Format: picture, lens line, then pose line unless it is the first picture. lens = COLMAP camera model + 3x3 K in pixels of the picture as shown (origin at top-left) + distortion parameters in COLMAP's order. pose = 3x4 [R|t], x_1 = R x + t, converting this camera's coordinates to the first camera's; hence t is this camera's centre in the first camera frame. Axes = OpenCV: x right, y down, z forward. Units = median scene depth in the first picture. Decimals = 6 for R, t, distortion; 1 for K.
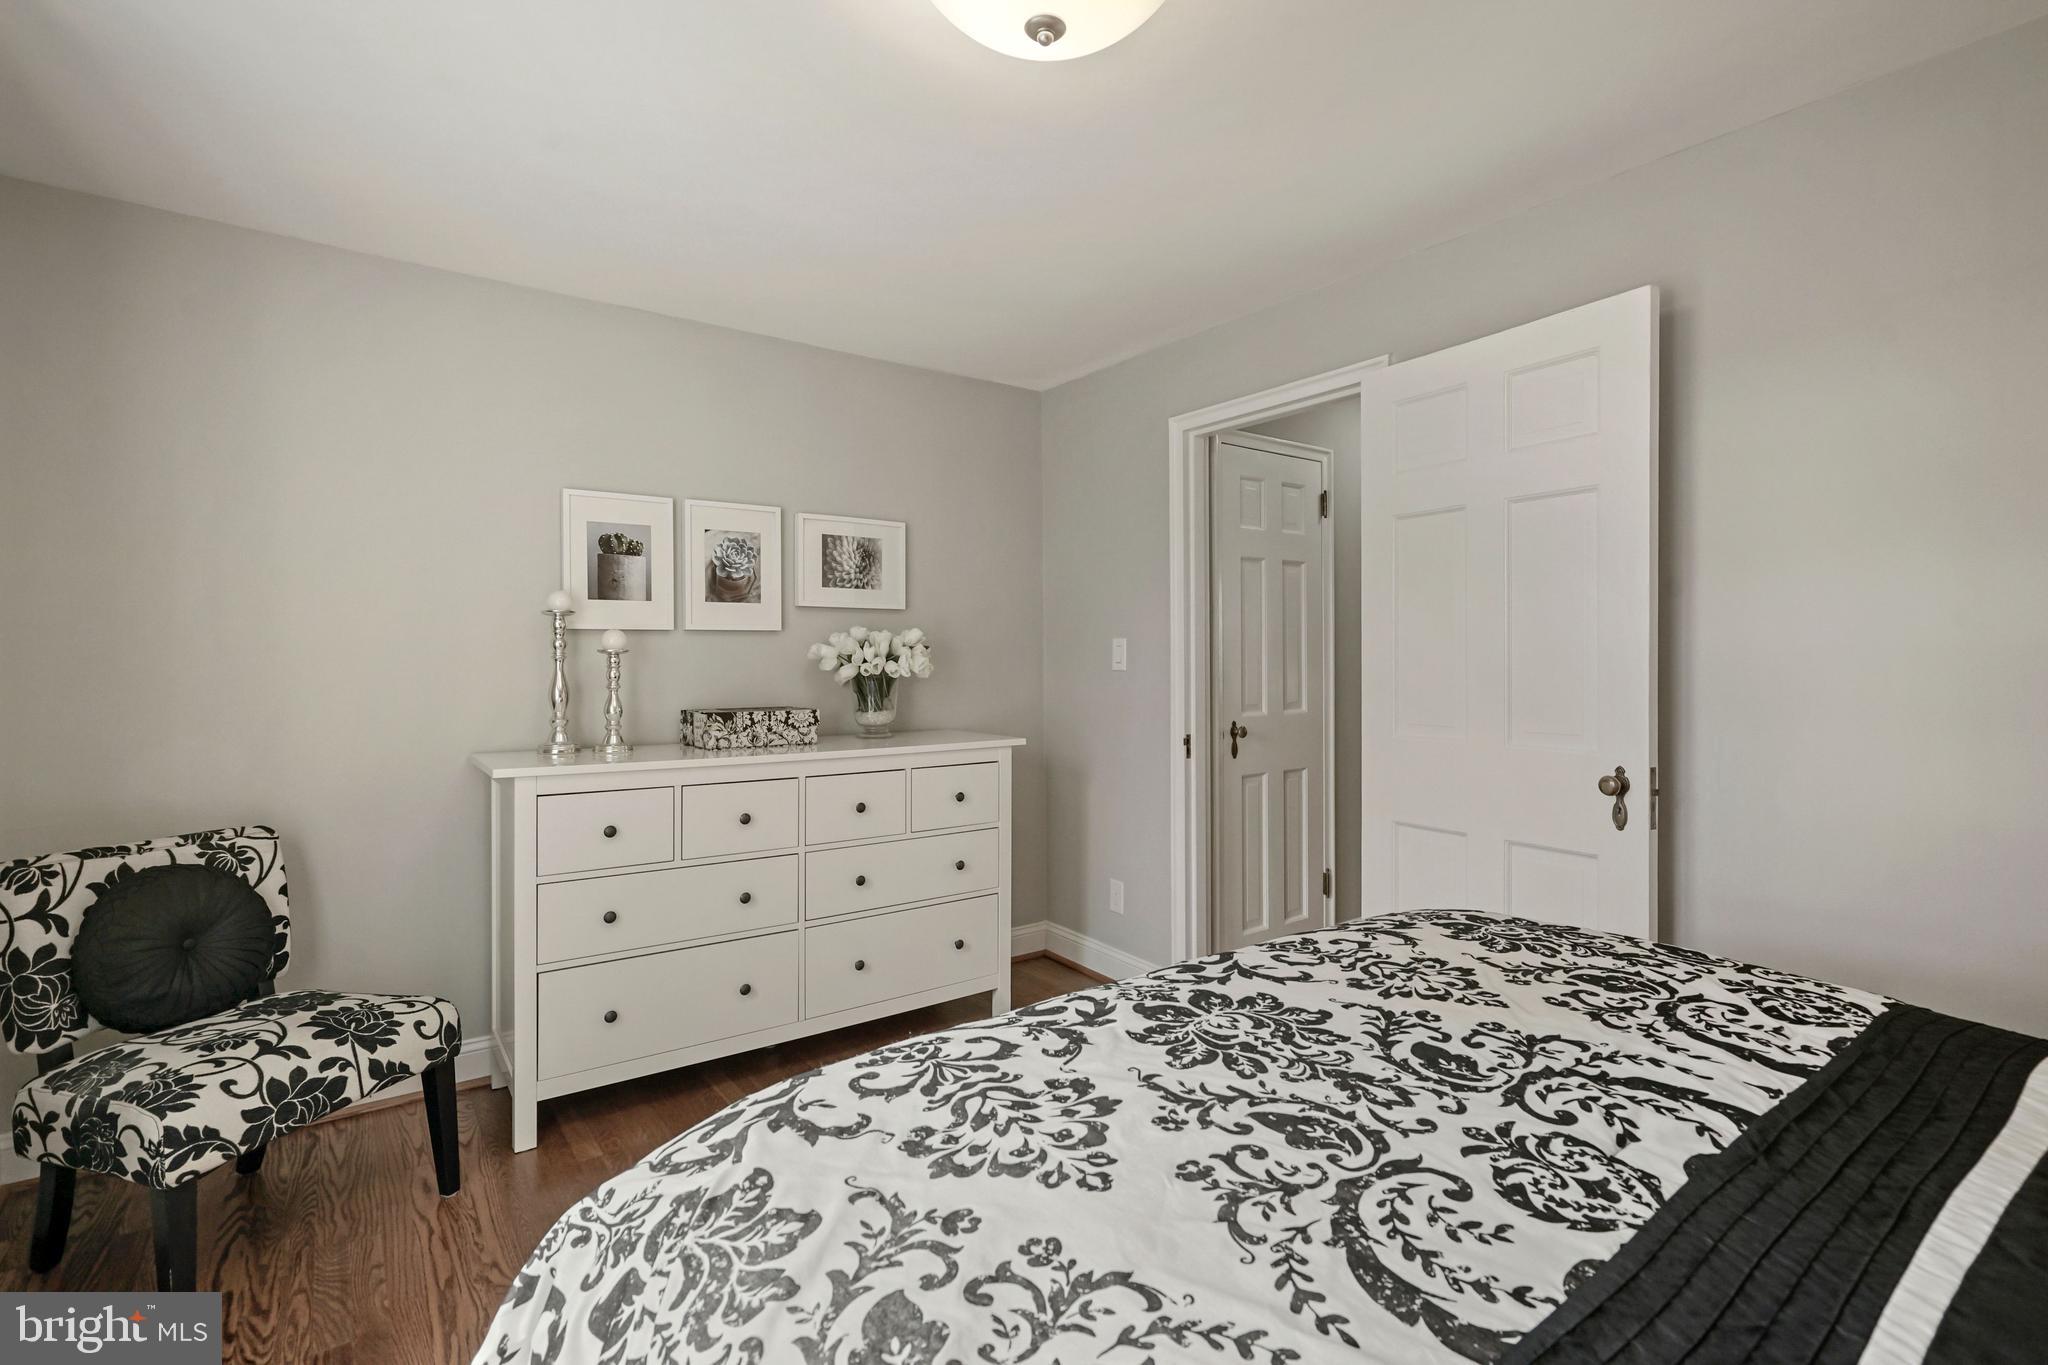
lens RADIAL K [[937.0, 0, 965.8], [0, 937.0, 661.7], [0, 0, 1]] dist [-0.012275, -0.000187]
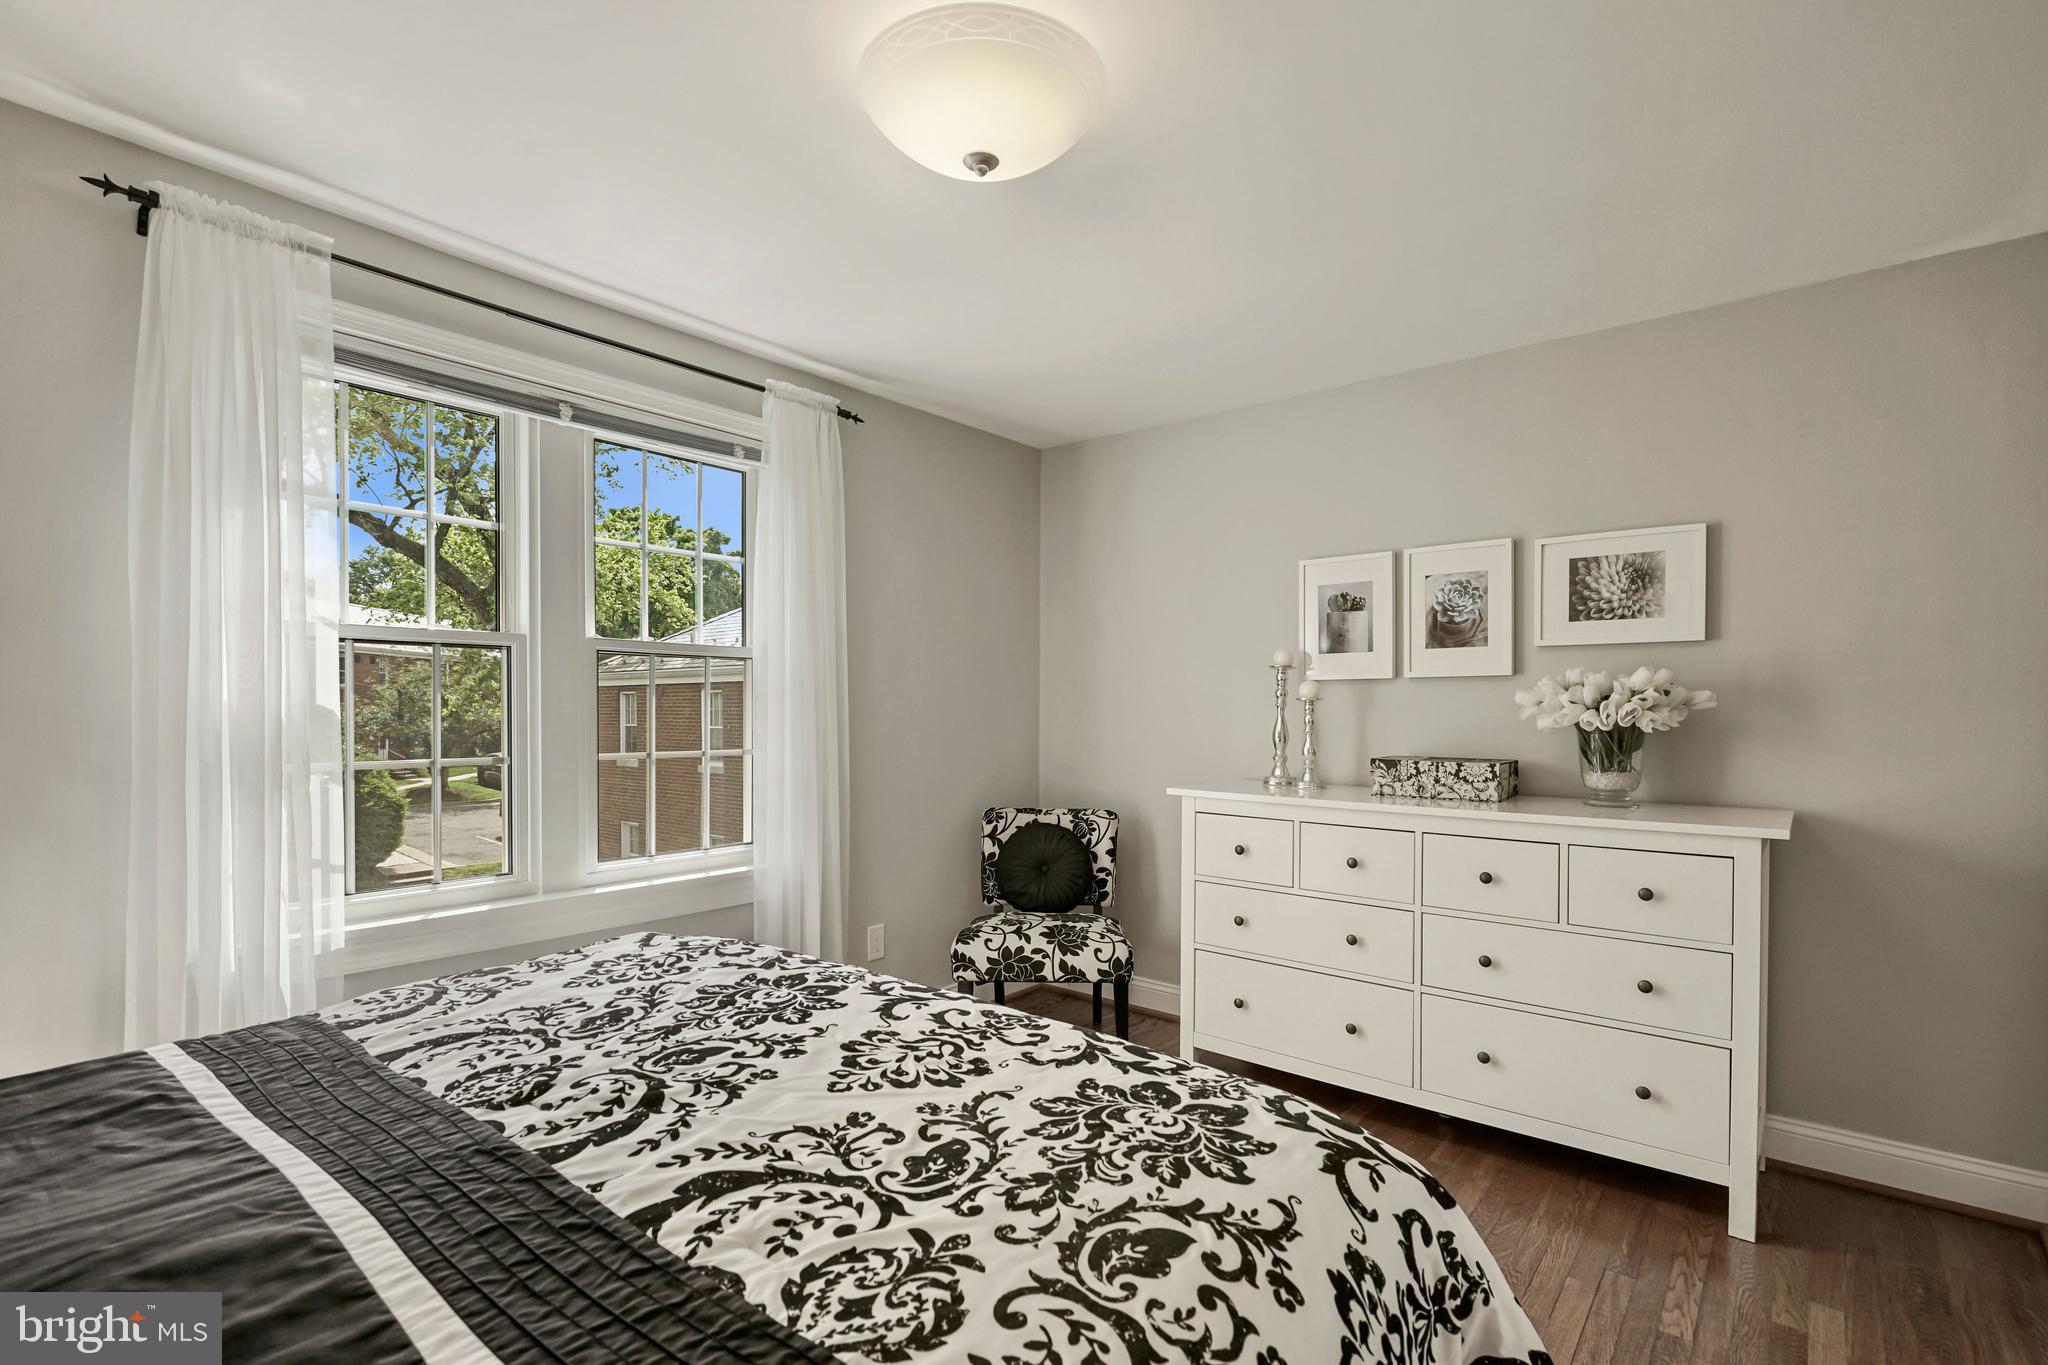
lens RADIAL K [[942.8, 0, 1032.1], [0, 942.8, 684.9], [0, 0, 1]] dist [-0.010540, -0.000005]
pose [[0.277789, -0.016076, -0.960508, 0.904617], [-0.003532, 0.999836, -0.017755, -0.010689], [0.960636, 0.008325, 0.277686, 0.508696]]
